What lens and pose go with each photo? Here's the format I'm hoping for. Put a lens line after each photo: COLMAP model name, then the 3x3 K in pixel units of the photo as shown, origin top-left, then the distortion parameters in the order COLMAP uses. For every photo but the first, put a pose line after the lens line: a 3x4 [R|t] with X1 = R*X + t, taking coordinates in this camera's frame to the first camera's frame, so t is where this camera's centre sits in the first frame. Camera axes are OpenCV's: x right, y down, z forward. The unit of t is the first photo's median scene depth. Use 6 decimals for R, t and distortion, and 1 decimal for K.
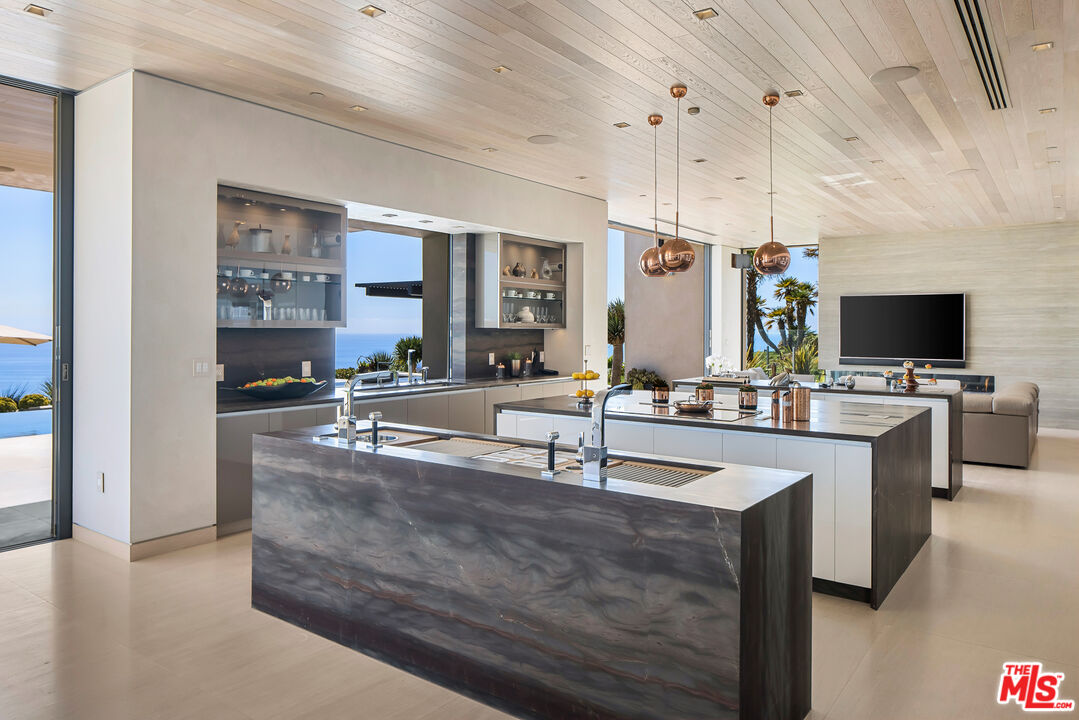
lens RADIAL K [[712.0, 0, 539.1], [0, 712.0, 355.6], [0, 0, 1]] dist [-0.002583, -0.000106]
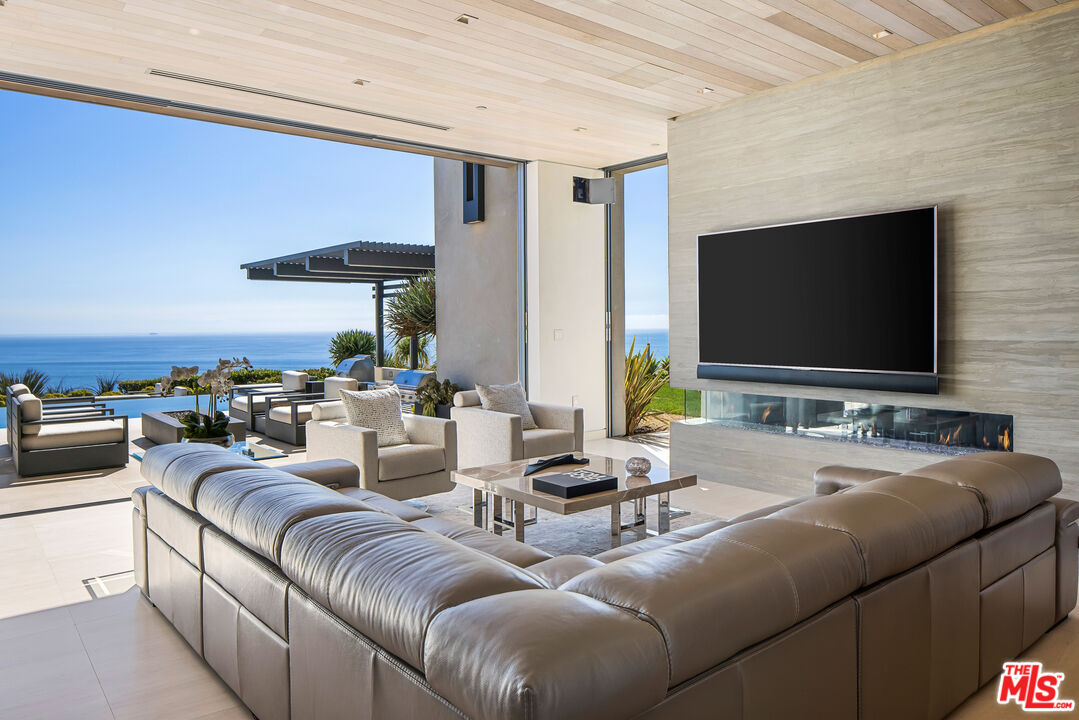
lens RADIAL K [[733.8, 0, 540.1], [0, 733.8, 341.1], [0, 0, 1]] dist [-0.004610, -0.001019]
pose [[0.968949, -0.004156, -0.247226, 0.480306], [-0.000213, 0.999844, -0.017640, -0.004419], [0.247260, 0.017145, 0.968797, 0.543400]]
